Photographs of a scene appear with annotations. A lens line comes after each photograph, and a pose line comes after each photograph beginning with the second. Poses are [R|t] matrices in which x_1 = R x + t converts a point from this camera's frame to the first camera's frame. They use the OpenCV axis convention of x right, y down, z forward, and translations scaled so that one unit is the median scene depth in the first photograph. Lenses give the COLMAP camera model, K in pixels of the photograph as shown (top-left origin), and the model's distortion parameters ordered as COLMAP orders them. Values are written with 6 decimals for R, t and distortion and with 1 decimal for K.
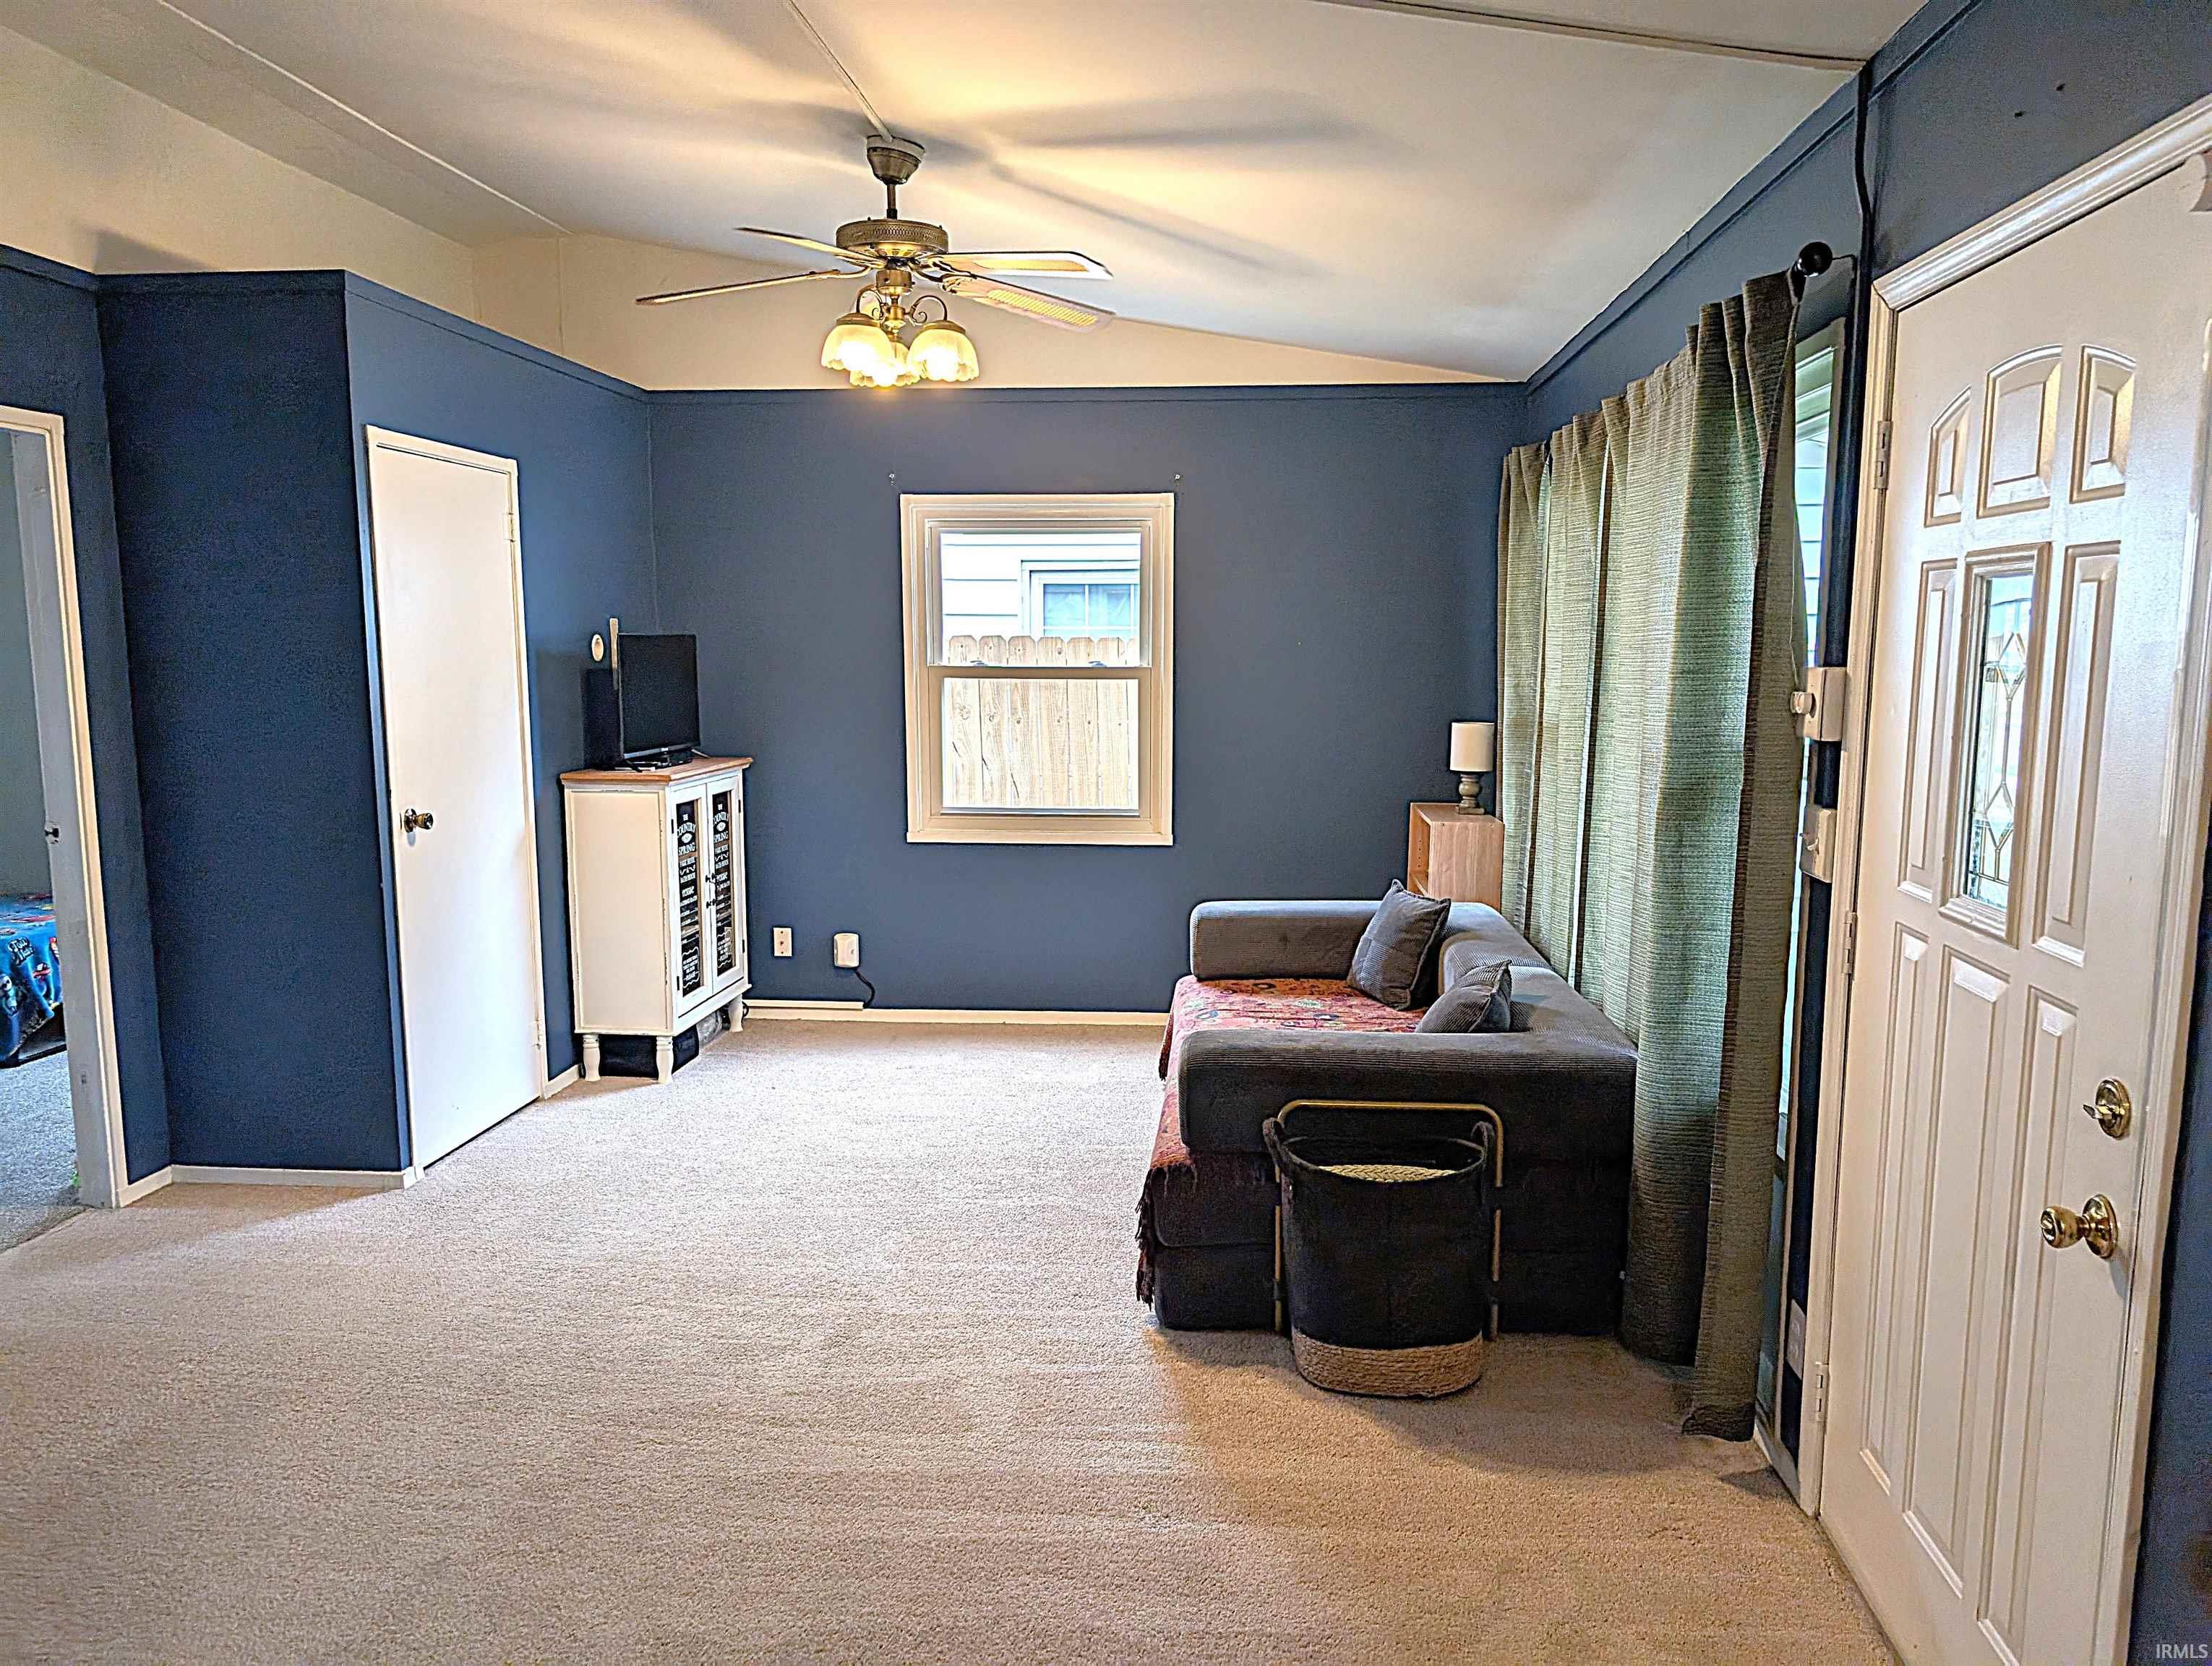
lens RADIAL K [[1564.5, 0, 1106.0], [0, 1564.5, 833.0], [0, 0, 1]] dist [-0.010086, -0.002643]
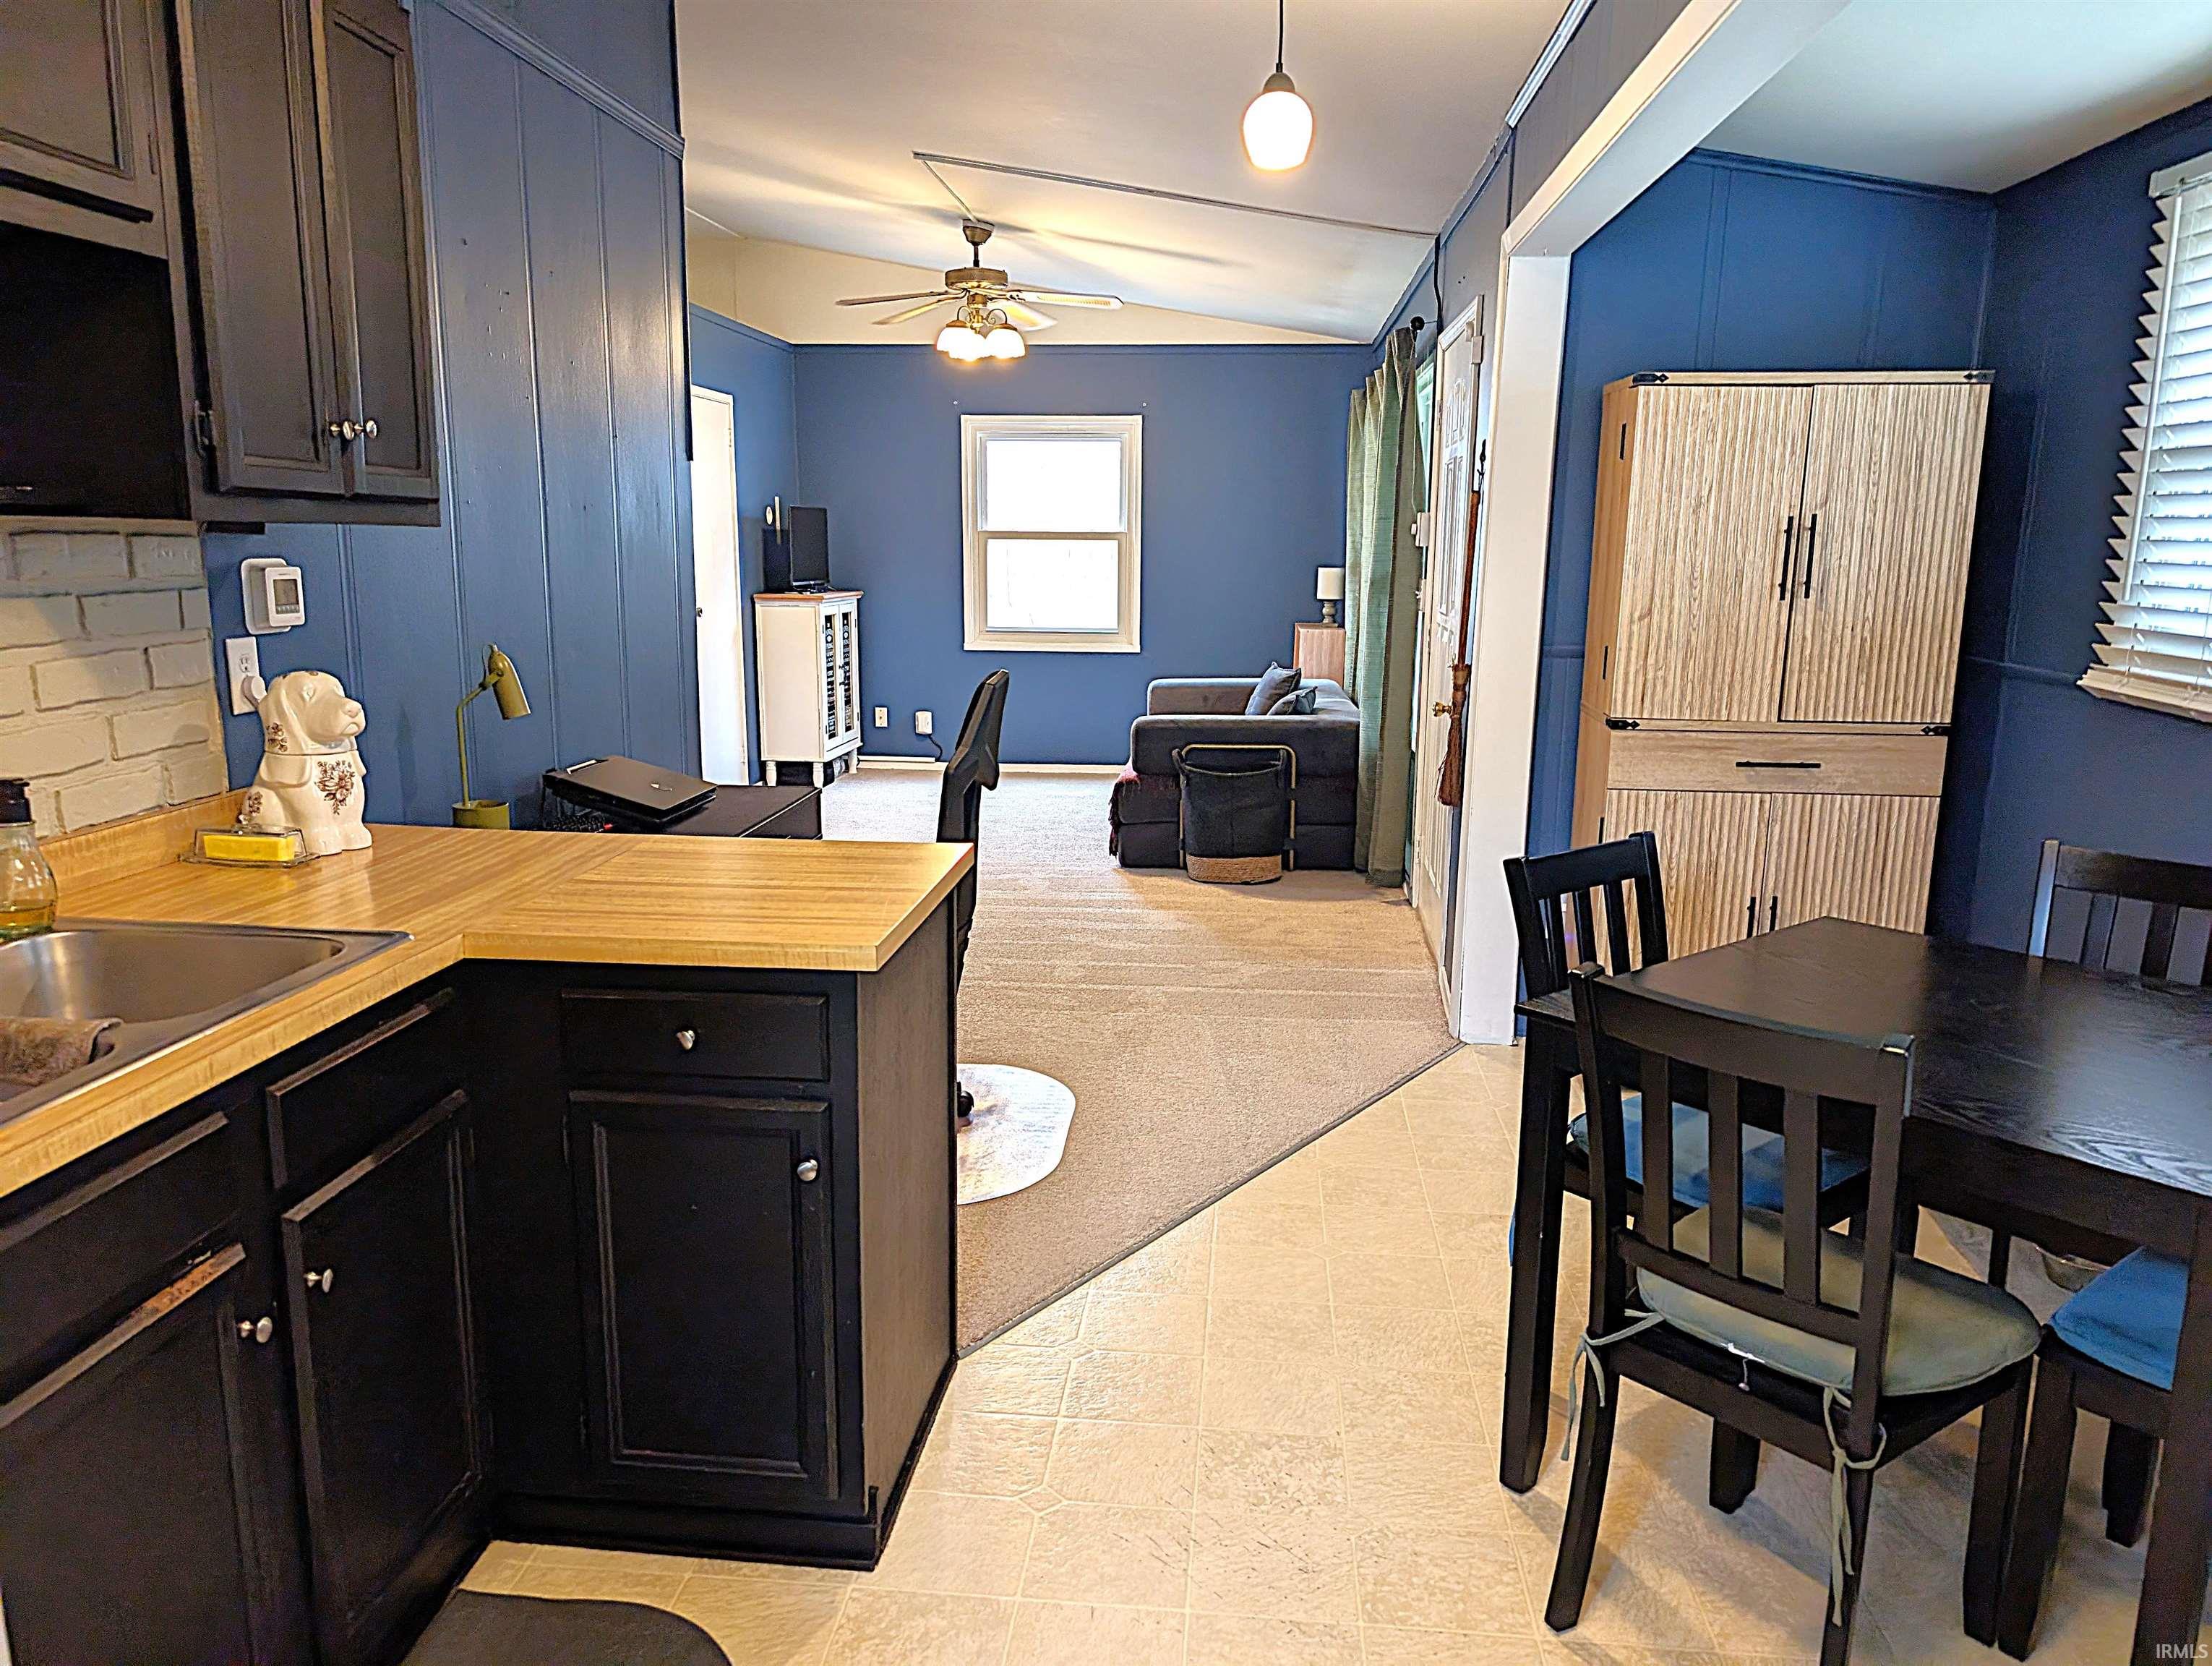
lens RADIAL K [[1561.6, 0, 1103.7], [0, 1561.6, 868.8], [0, 0, 1]] dist [-0.003713, -0.001284]
pose [[0.999982, 0.005434, 0.002368, 0.005554], [-0.005615, 0.996395, 0.084644, 0.101032], [-0.001899, -0.084656, 0.996408, -0.594424]]
